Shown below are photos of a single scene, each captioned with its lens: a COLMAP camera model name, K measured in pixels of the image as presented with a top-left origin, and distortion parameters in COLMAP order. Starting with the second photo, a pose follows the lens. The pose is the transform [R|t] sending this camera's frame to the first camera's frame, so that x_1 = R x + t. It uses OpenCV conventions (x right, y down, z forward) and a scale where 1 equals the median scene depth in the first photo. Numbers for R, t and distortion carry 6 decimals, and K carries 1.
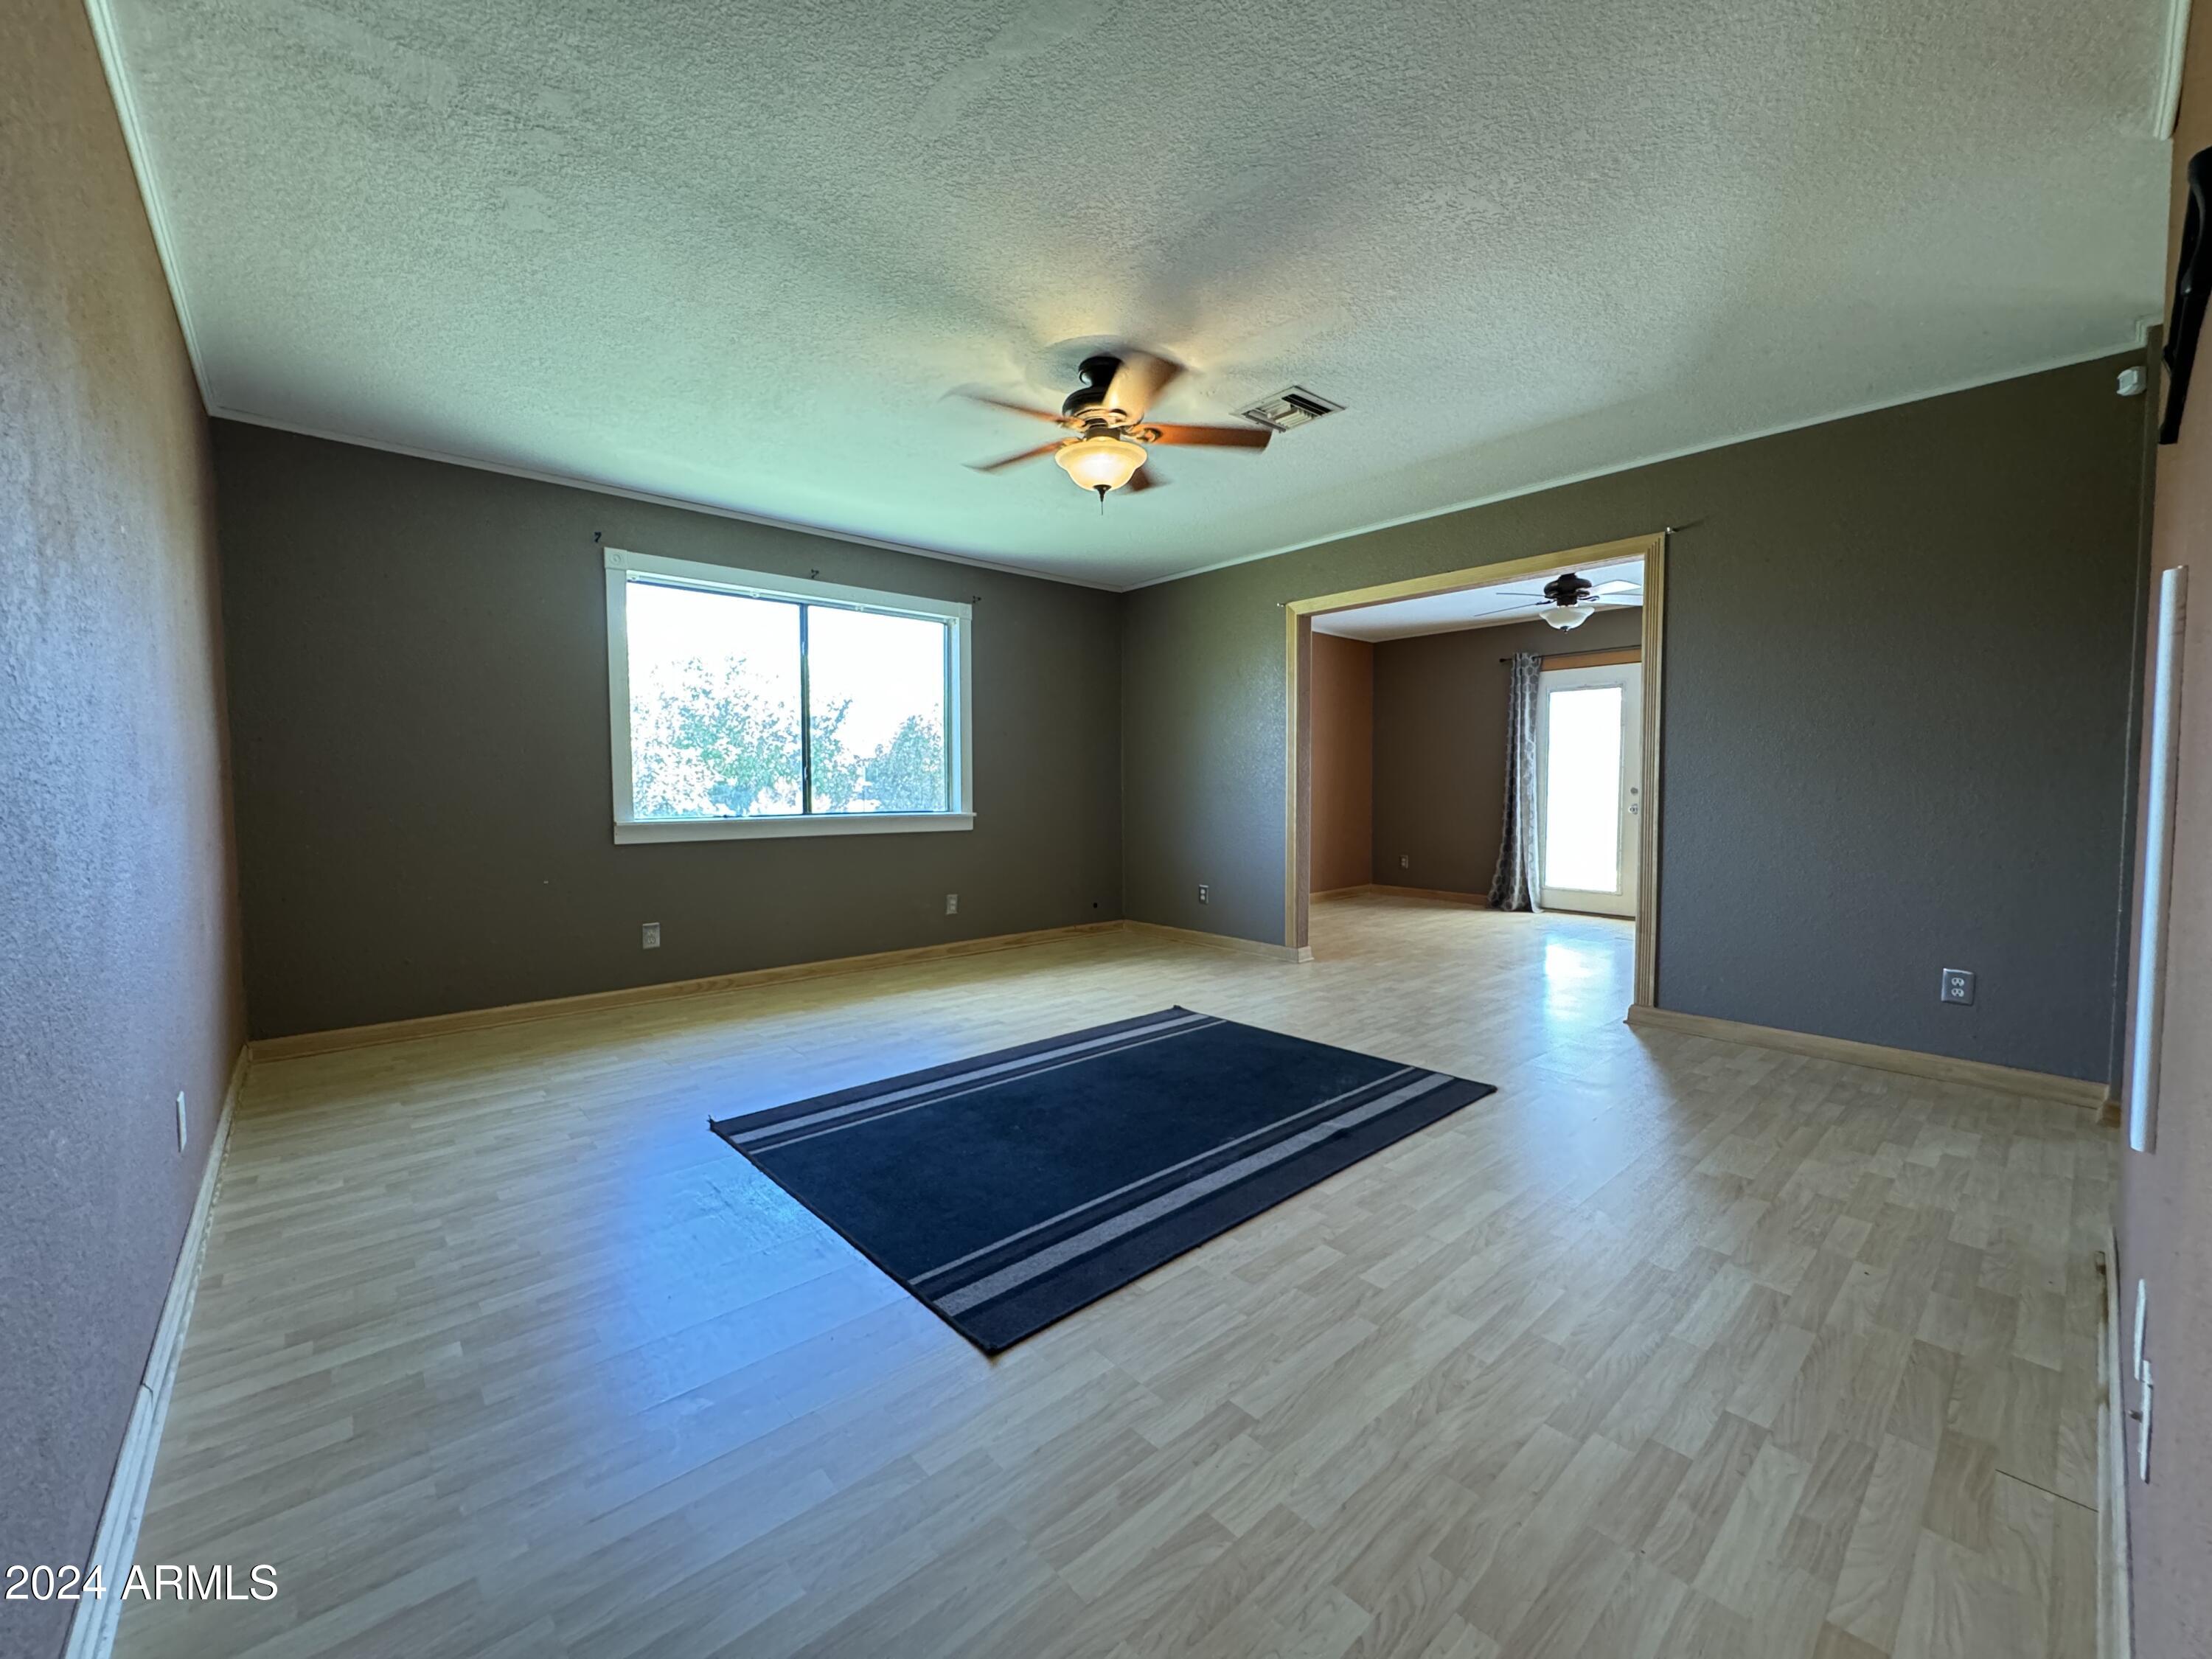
lens RADIAL K [[881.0, 0, 1104.6], [0, 881.0, 826.2], [0, 0, 1]] dist [0.000625, 0.000046]
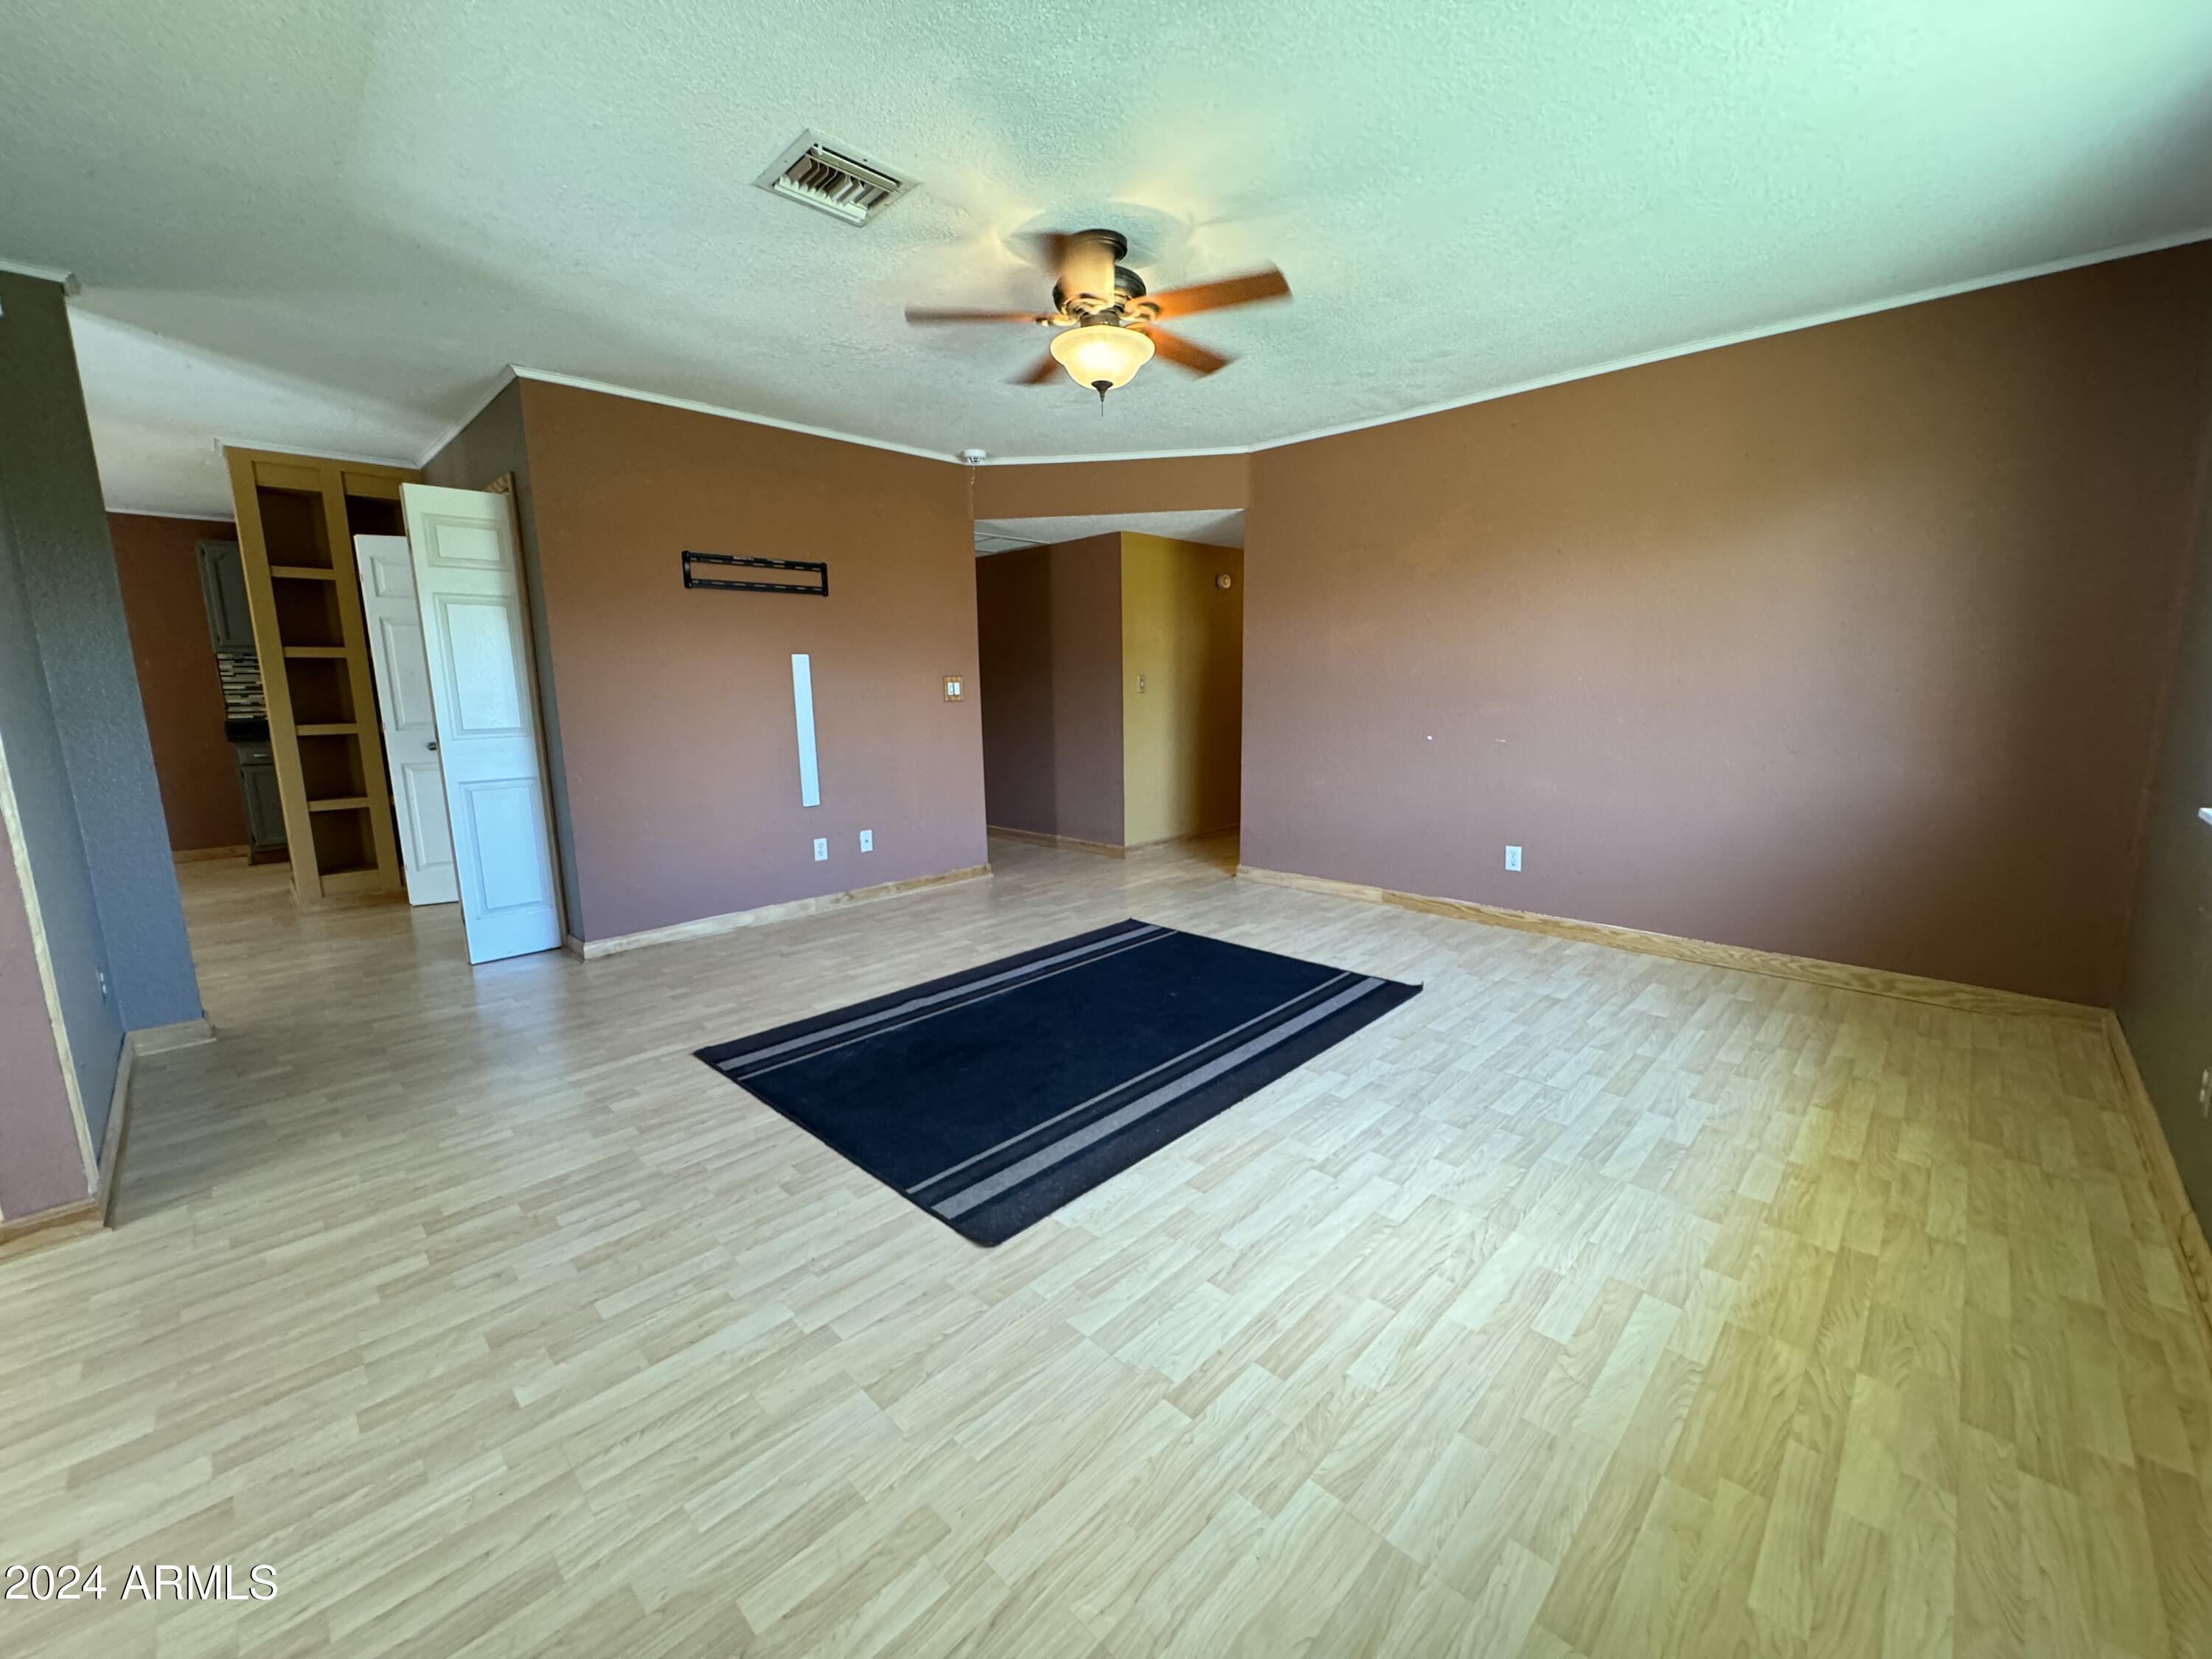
lens RADIAL K [[881.0, 0, 1104.6], [0, 881.0, 826.2], [0, 0, 1]] dist [0.000625, 0.000046]
pose [[-0.997630, 0.026019, -0.063704, 0.062389], [0.012139, 0.977785, 0.209257, -0.136084], [0.067733, 0.207988, -0.975783, 1.950885]]
